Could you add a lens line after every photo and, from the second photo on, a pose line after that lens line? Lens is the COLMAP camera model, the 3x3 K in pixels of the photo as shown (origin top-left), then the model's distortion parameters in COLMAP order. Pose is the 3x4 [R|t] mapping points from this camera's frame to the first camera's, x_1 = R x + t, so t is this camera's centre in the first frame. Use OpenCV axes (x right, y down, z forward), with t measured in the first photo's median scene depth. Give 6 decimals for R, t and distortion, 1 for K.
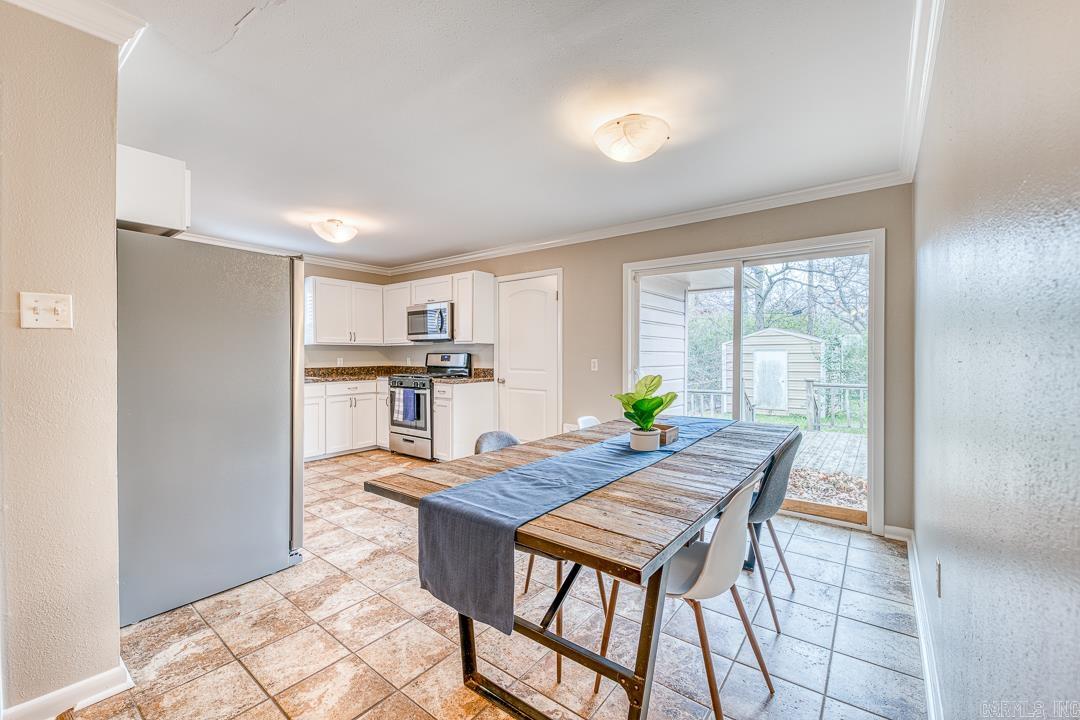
lens RADIAL K [[412.5, 0, 540.0], [0, 412.5, 360.0], [0, 0, 1]] dist [0.000405, 0.000007]
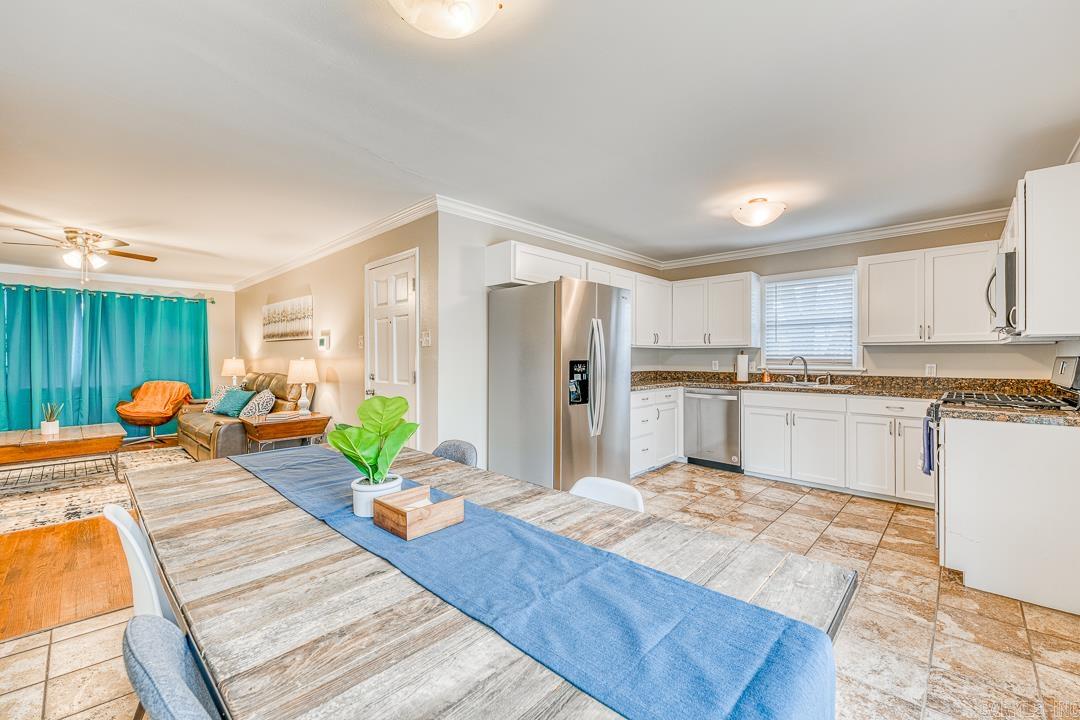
lens RADIAL K [[446.6, 0, 546.2], [0, 446.6, 355.4], [0, 0, 1]] dist [0.012109, -0.011183]
pose [[-0.088249, -0.002007, -0.996096, 0.376130], [-0.015005, 0.999887, -0.000685, -0.010320], [0.995985, 0.014886, -0.088270, 0.536695]]
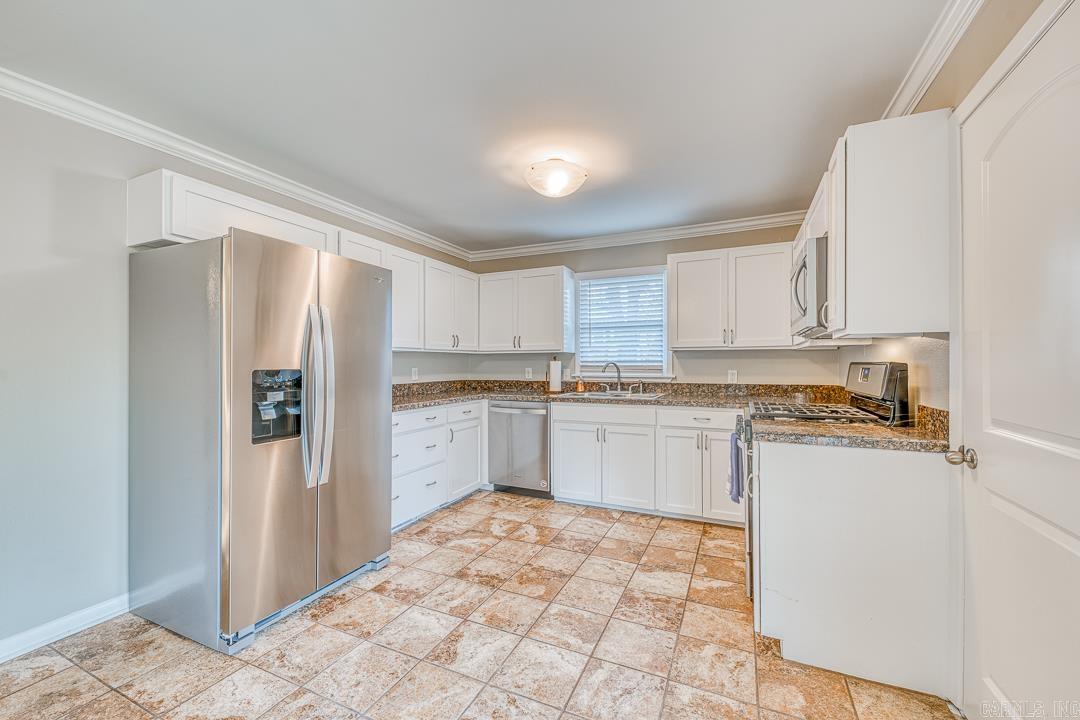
lens RADIAL K [[432.8, 0, 541.6], [0, 432.8, 361.5], [0, 0, 1]] dist [0.000519, 0.000071]
pose [[0.223911, -0.003851, -0.974602, 0.142475], [-0.012123, 0.999904, -0.006736, -0.011993], [0.974534, 0.013323, 0.223843, 0.680495]]
